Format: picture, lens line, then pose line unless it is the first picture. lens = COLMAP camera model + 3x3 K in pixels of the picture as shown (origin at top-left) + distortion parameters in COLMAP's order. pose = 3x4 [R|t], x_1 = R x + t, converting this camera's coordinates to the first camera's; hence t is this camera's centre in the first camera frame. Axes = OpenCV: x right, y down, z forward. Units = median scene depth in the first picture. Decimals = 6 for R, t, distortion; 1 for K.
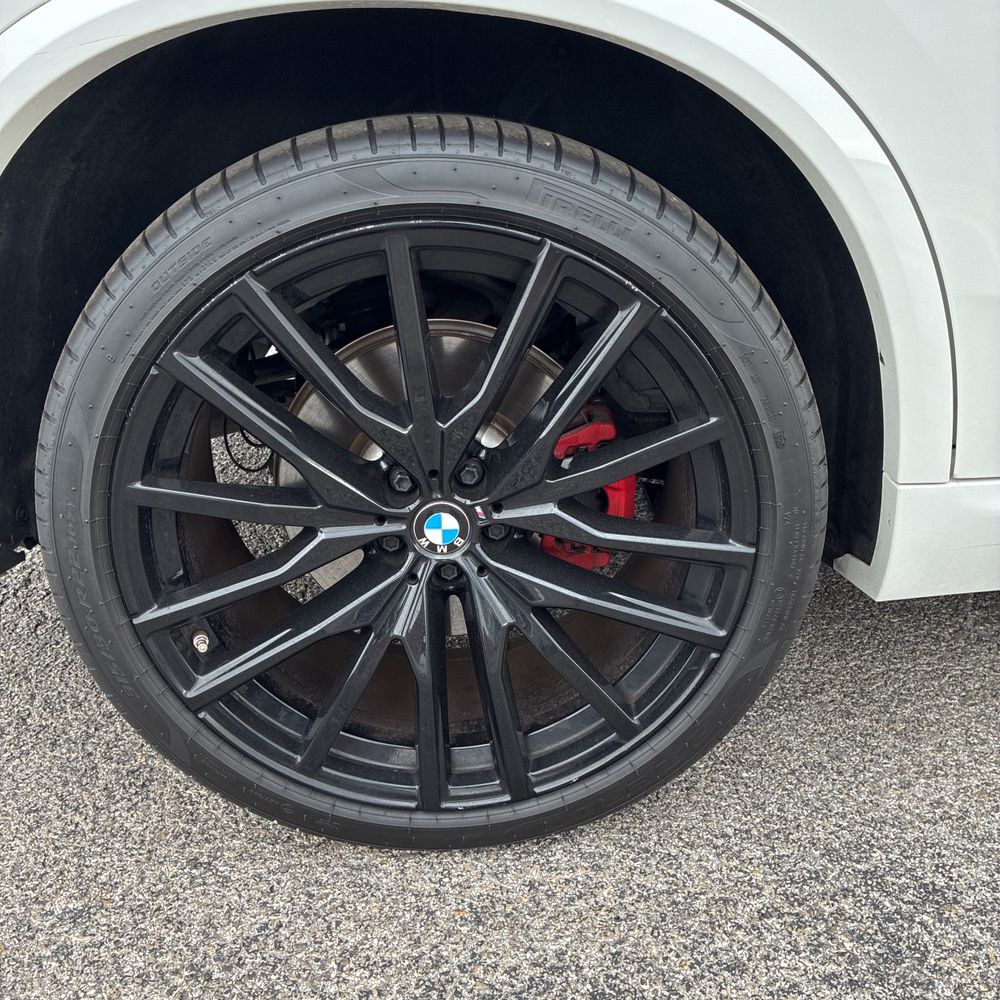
lens RADIAL K [[1007.5, 0, 516.6], [0, 1007.5, 493.8], [0, 0, 1]] dist [0.016504, 0.000000]
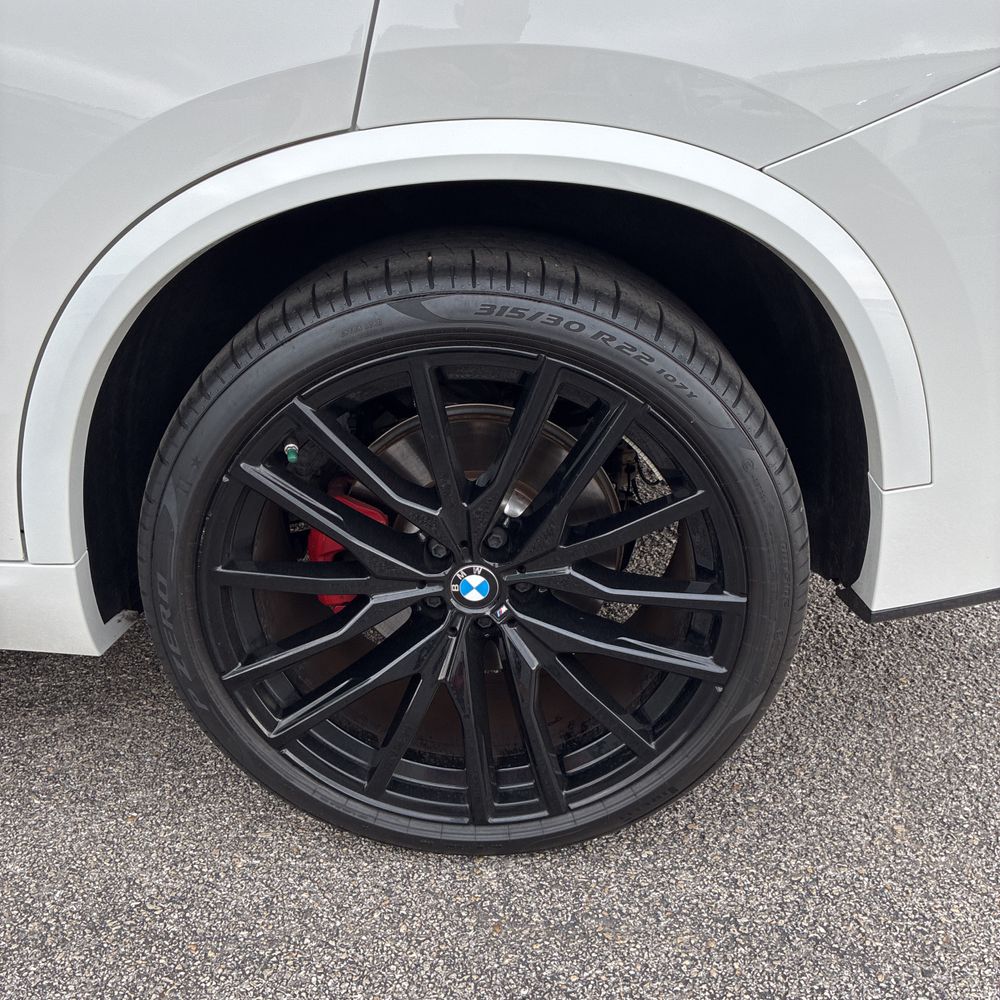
lens RADIAL K [[1007.5, 0, 499.8], [0, 1007.5, 500.0], [0, 0, 1]] dist [0.016504, 0.000000]
pose [[0.994105, -0.047862, -0.097288, 0.073398], [0.051809, 0.997916, 0.038455, -0.111599], [0.095245, -0.043269, 0.994513, -0.150047]]
